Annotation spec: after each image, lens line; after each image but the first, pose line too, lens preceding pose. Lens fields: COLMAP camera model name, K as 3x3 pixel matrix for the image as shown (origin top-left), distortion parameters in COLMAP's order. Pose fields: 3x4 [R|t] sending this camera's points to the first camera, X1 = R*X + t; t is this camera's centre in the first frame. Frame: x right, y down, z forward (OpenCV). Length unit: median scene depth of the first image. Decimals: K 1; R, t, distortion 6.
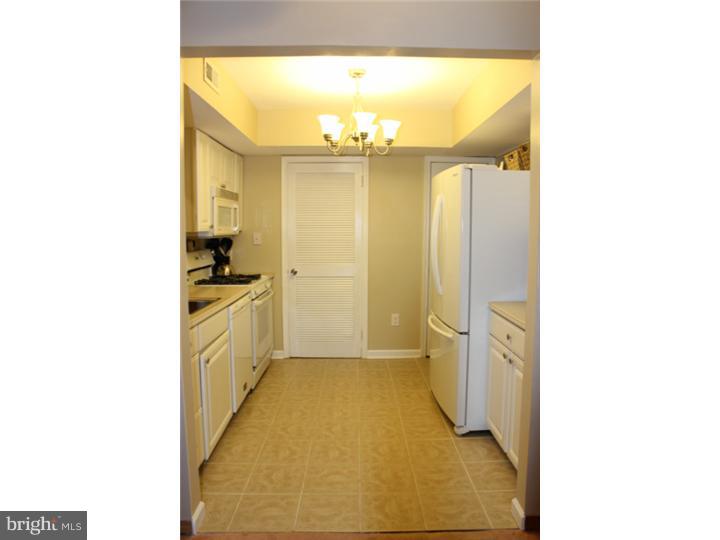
lens RADIAL K [[345.2, 0, 360.0], [0, 345.2, 270.0], [0, 0, 1]] dist [-0.000416, -0.000103]
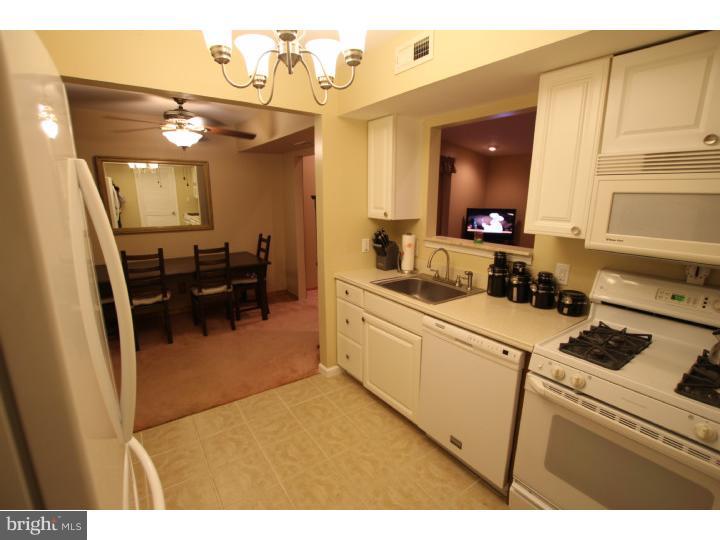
lens RADIAL K [[345.2, 0, 360.0], [0, 345.2, 270.0], [0, 0, 1]] dist [-0.000416, -0.000103]
pose [[-0.810946, 0.123127, -0.572019, 0.286450], [-0.076565, 0.946873, 0.312360, -0.304491], [0.580089, 0.297104, -0.758436, 1.800220]]
